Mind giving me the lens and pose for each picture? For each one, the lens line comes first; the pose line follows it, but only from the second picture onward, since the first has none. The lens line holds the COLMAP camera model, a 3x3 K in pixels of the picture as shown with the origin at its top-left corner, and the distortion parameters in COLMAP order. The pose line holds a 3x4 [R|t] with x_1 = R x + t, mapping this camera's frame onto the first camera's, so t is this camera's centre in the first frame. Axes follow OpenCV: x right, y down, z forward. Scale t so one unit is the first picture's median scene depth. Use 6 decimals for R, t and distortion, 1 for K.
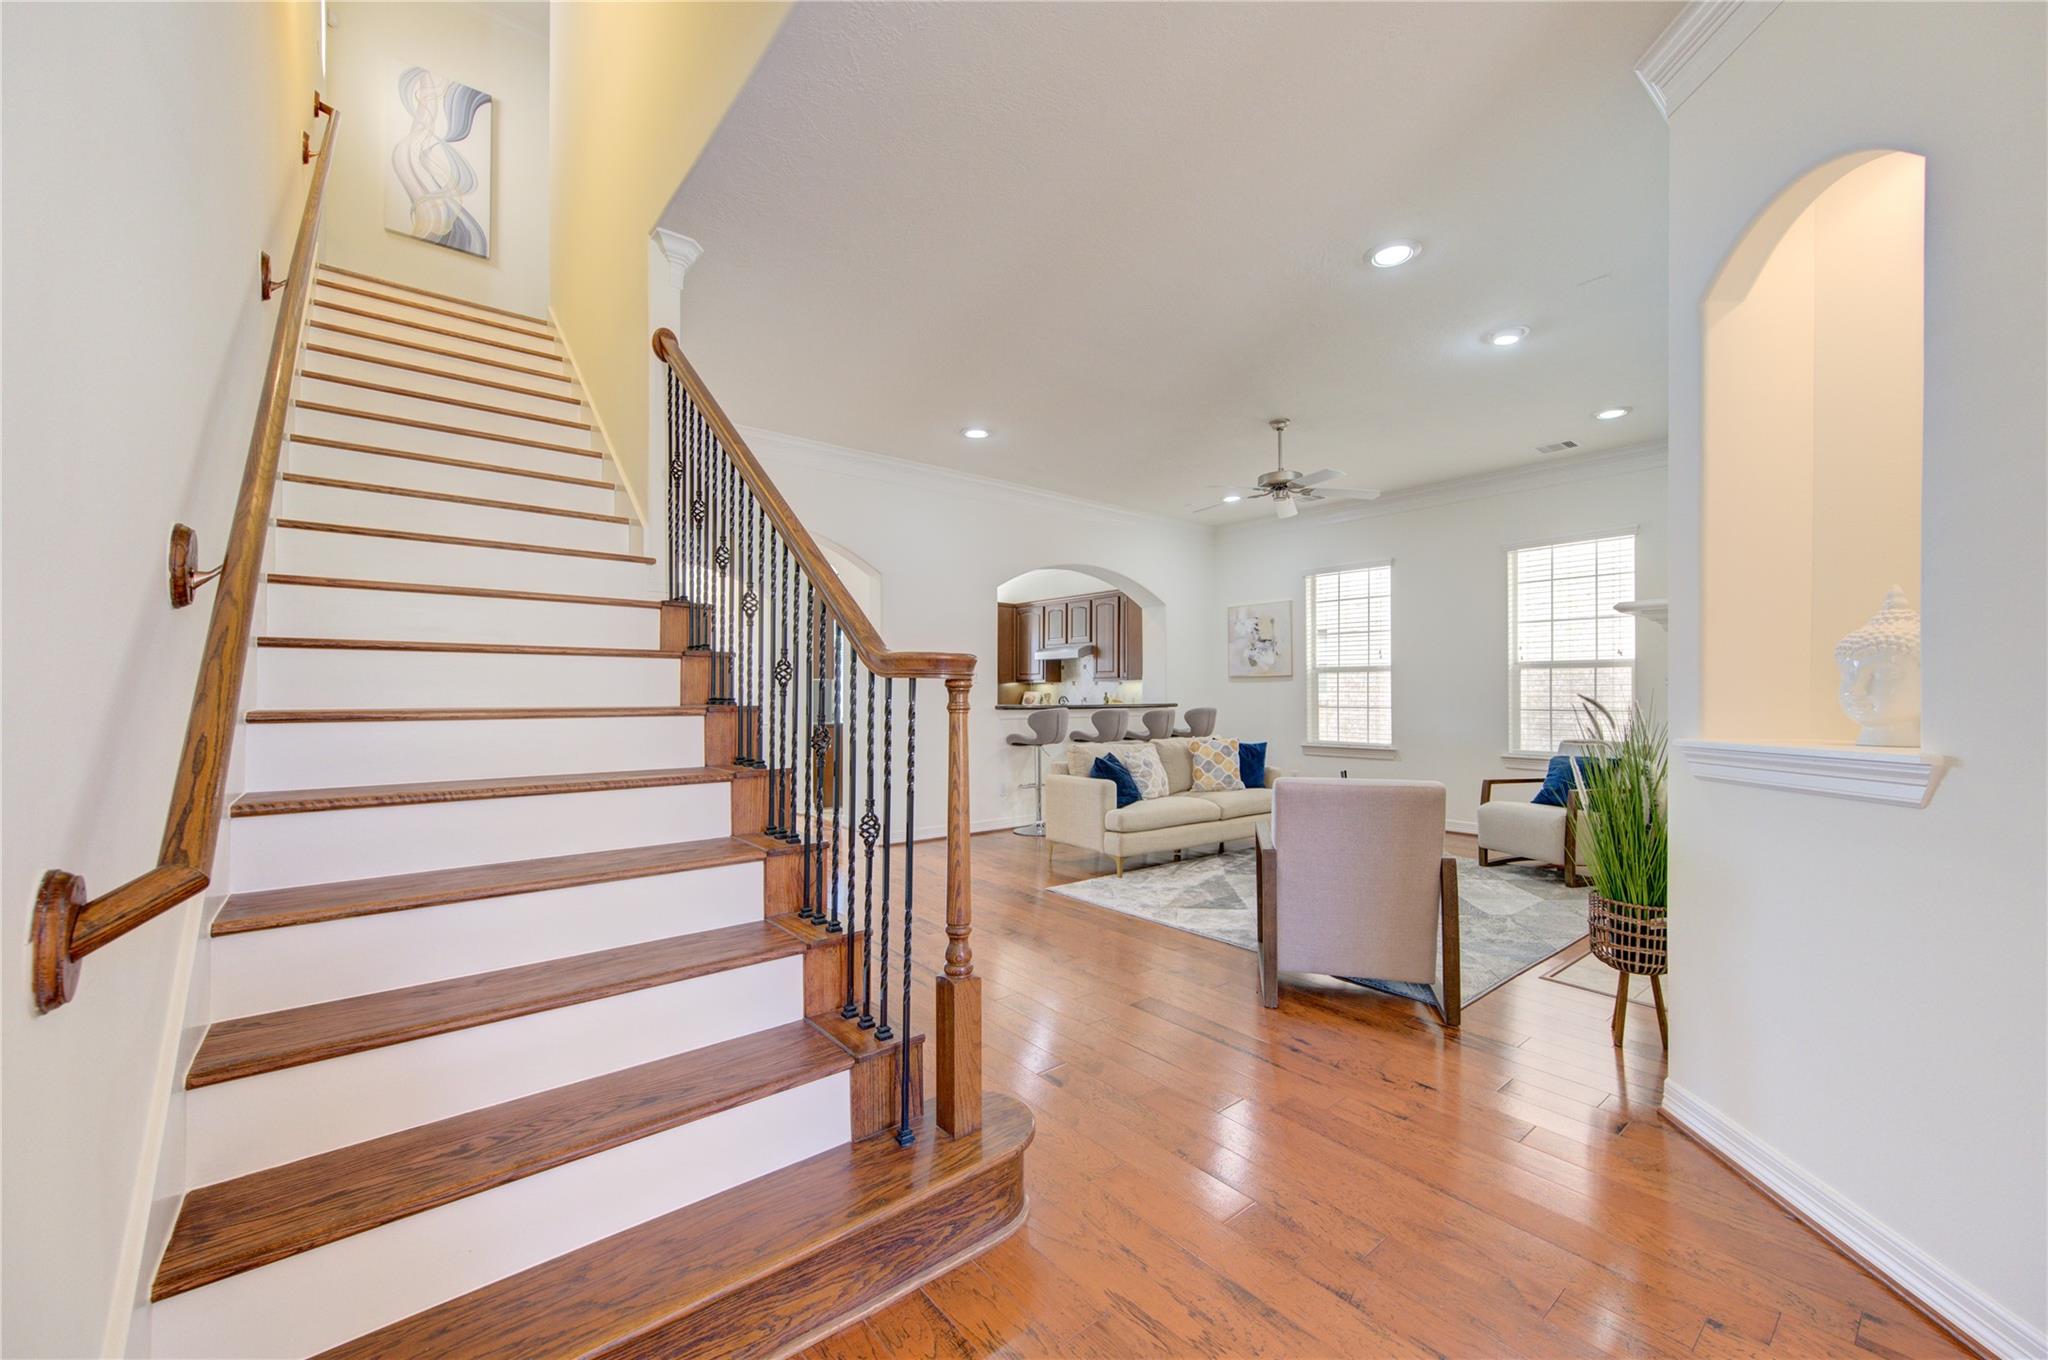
lens RADIAL K [[817.7, 0, 1029.4], [0, 817.7, 686.0], [0, 0, 1]] dist [0.002052, 0.000604]
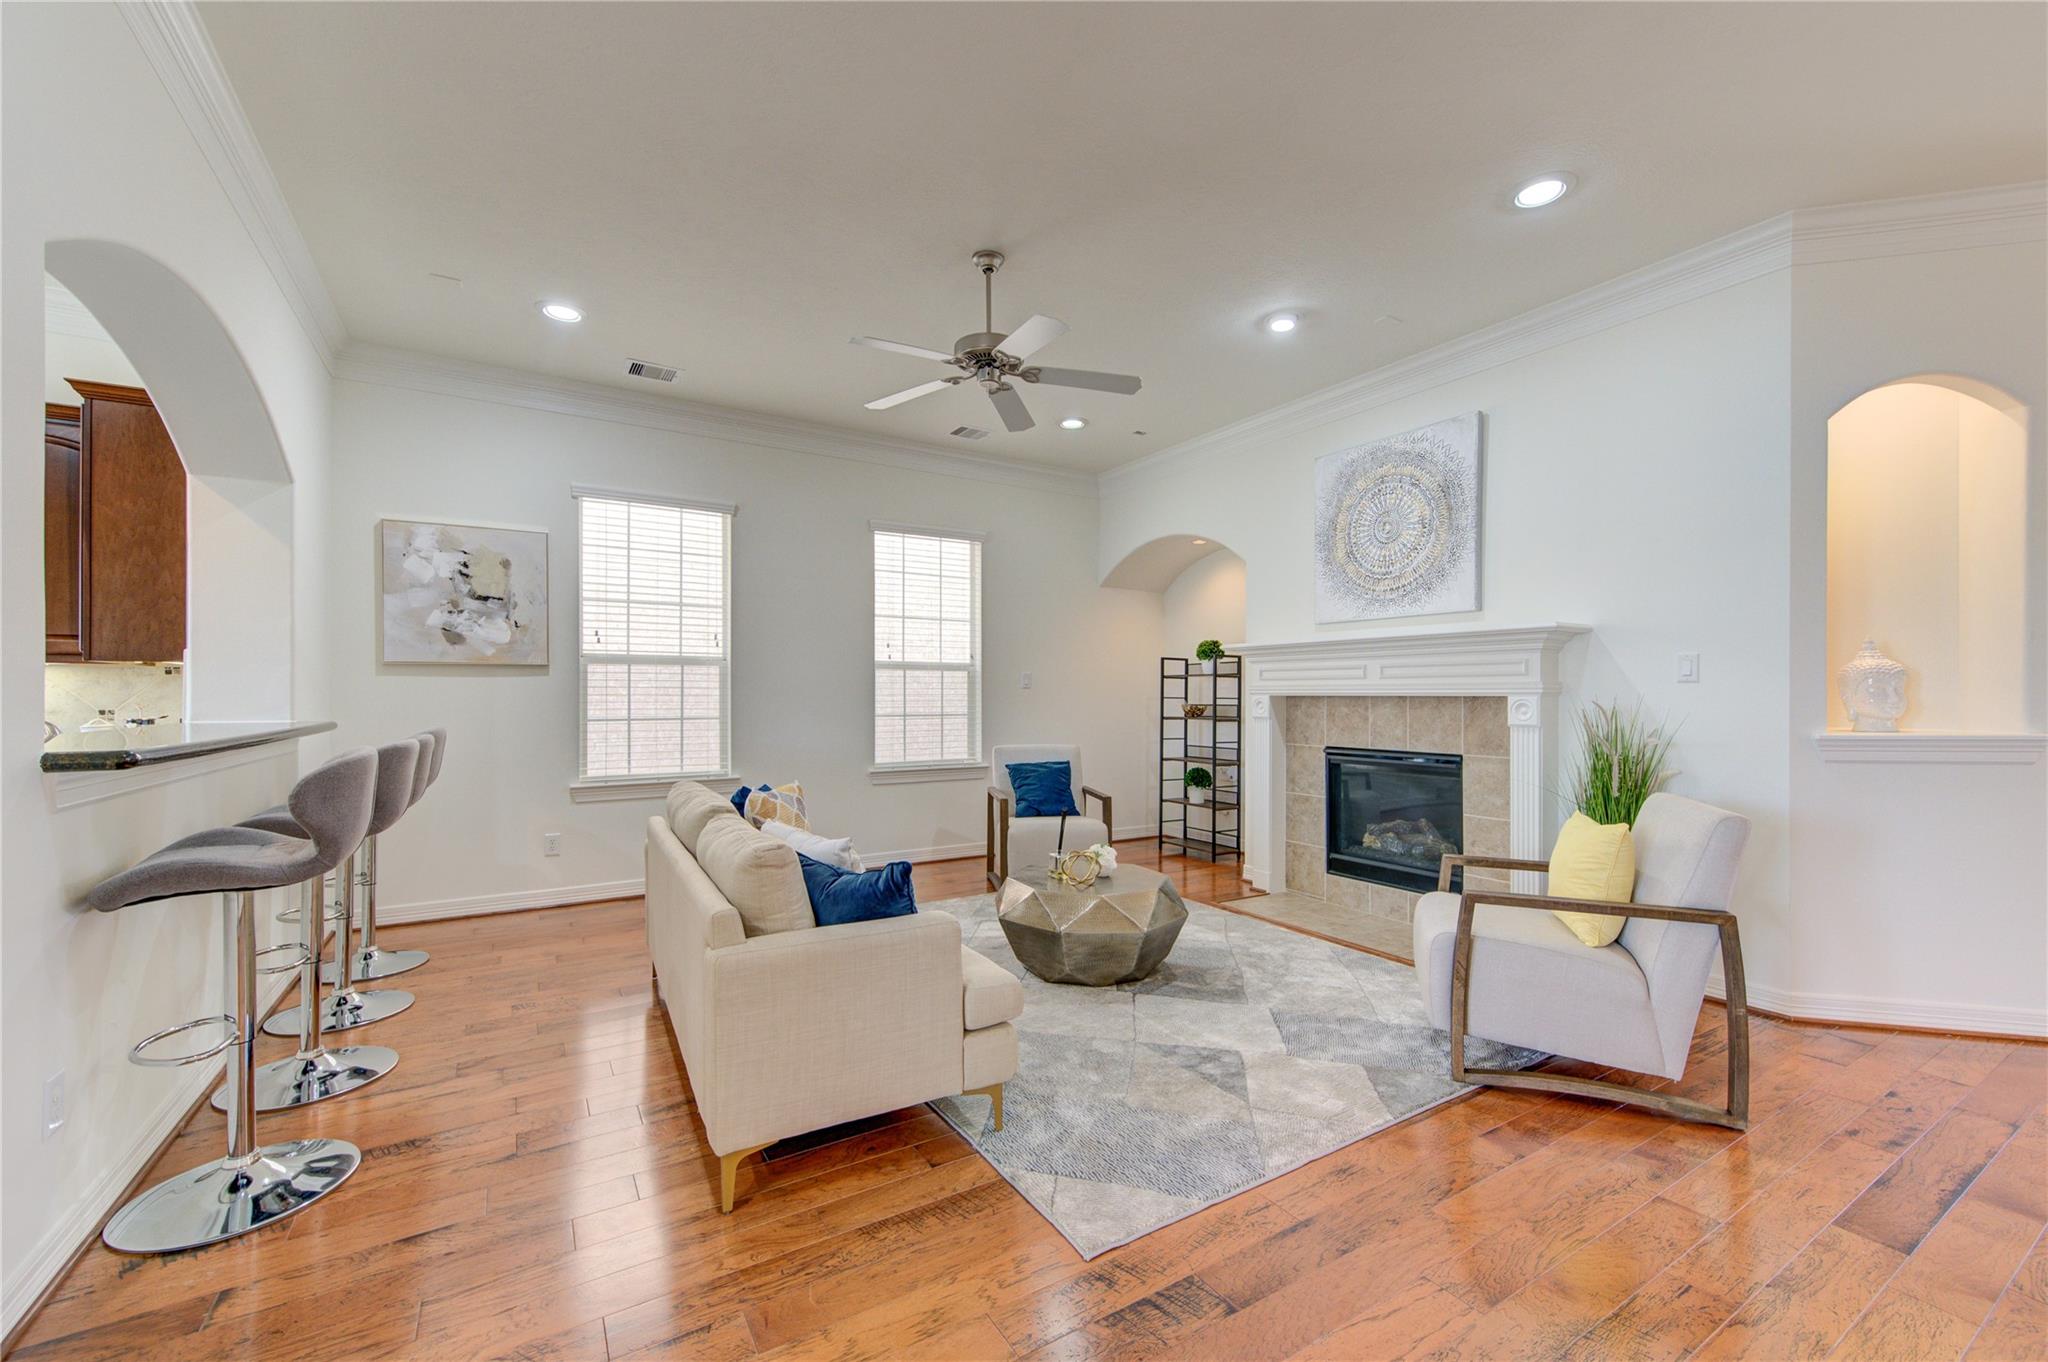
lens RADIAL K [[817.7, 0, 1028.5], [0, 817.7, 691.2], [0, 0, 1]] dist [0.002052, 0.000604]
pose [[0.121170, 0.003317, 0.992626, -0.202067], [-0.010282, 0.999945, -0.002087, 0.002562], [-0.992578, -0.009953, 0.121198, 0.604584]]
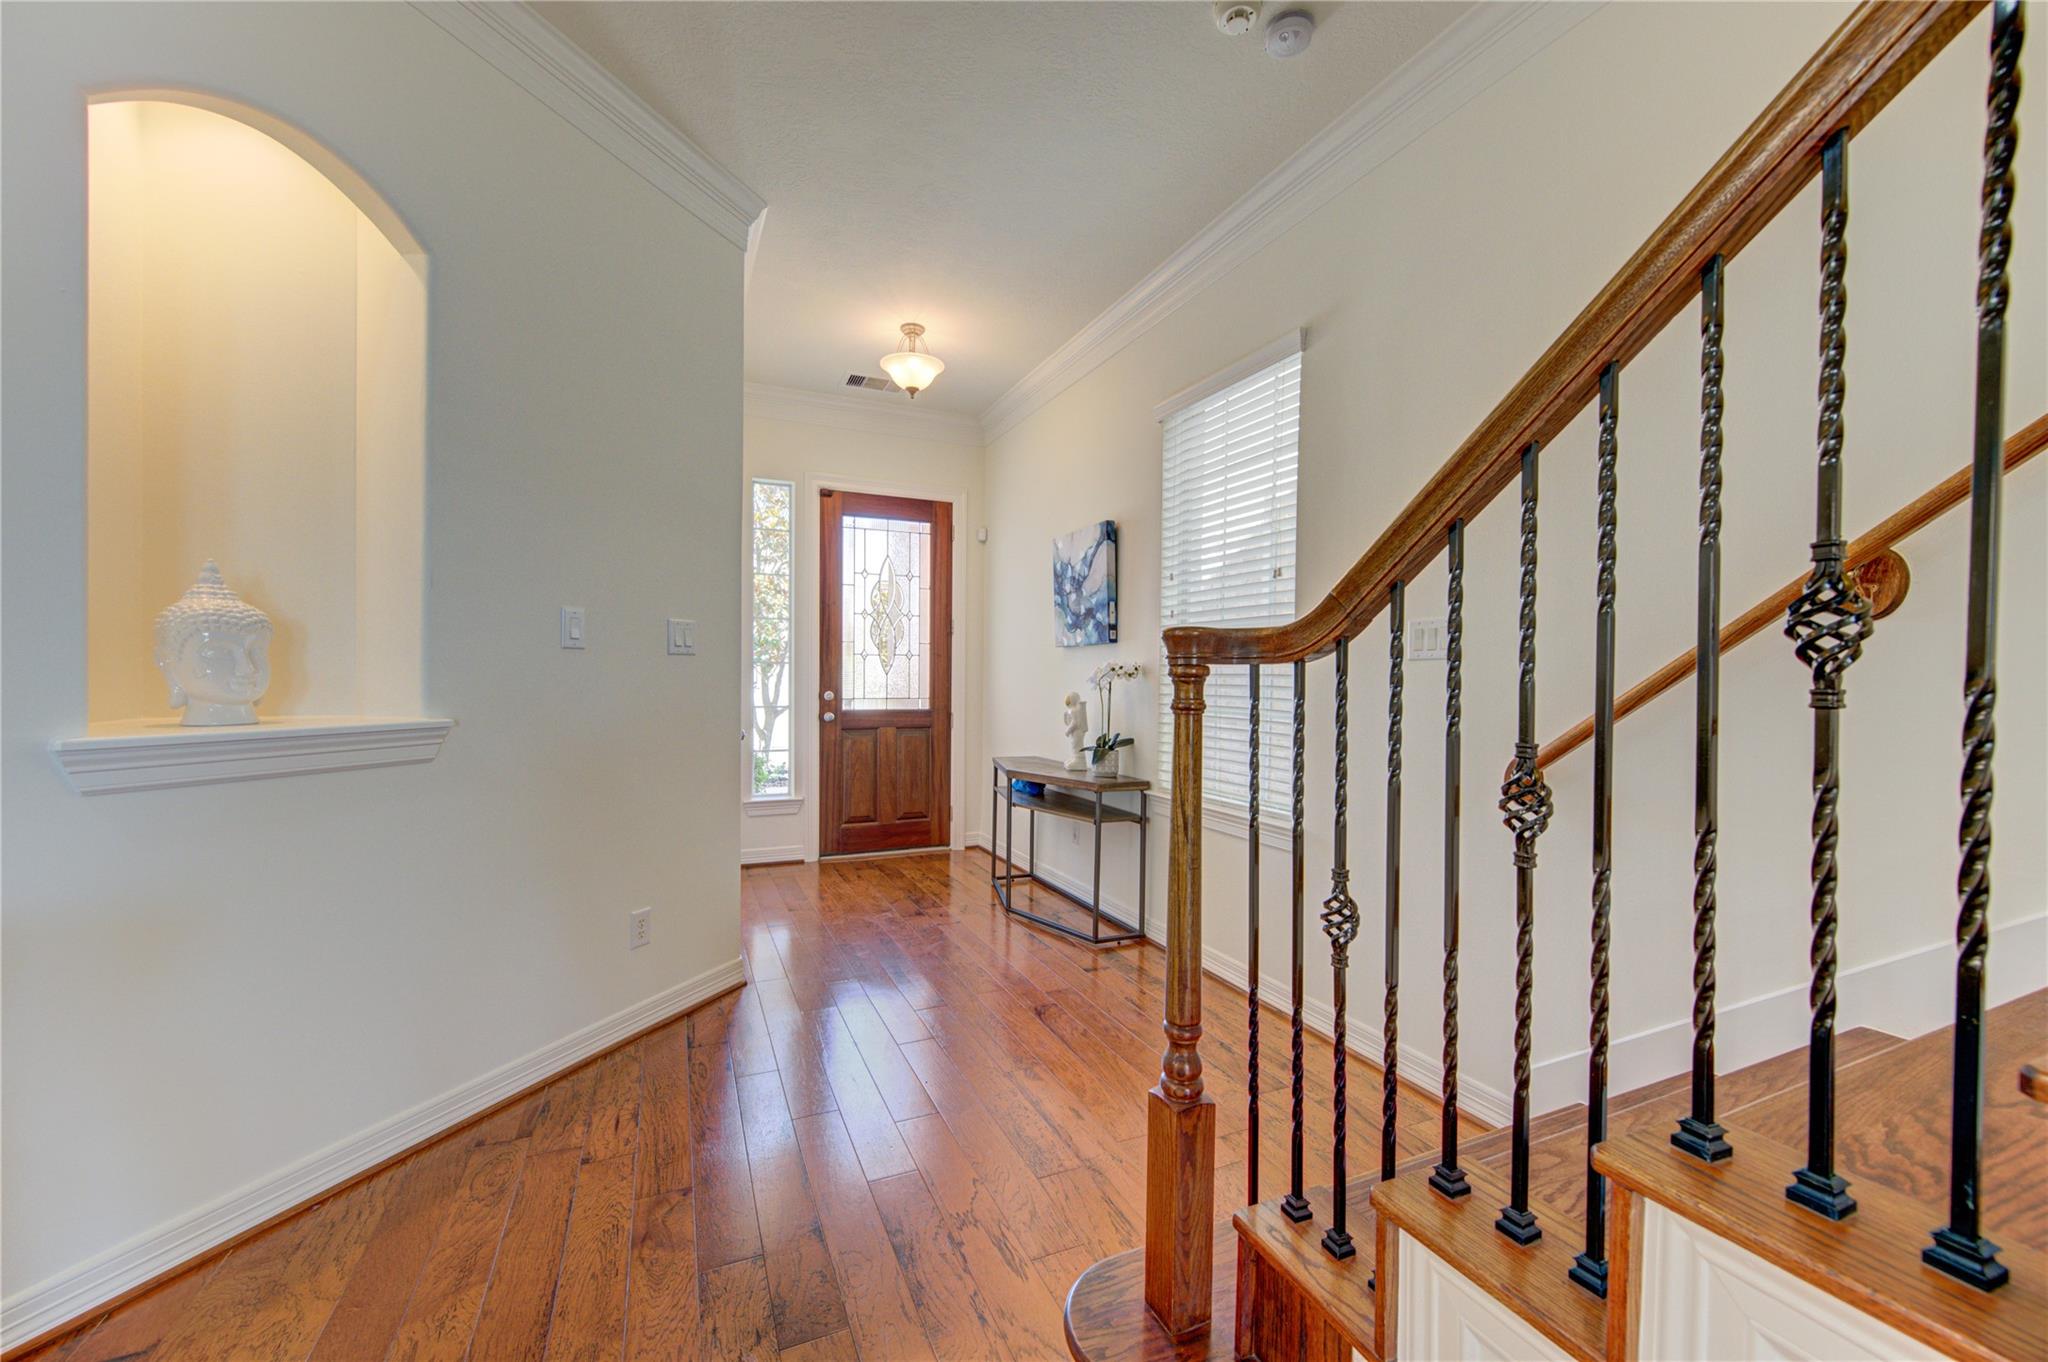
lens RADIAL K [[817.7, 0, 1019.5], [0, 817.7, 685.8], [0, 0, 1]] dist [0.002052, 0.000604]
pose [[-0.967764, -0.016274, 0.251334, -0.056860], [-0.016933, 0.999857, -0.000461, 0.002420], [-0.251290, -0.004702, -0.967900, 0.438835]]
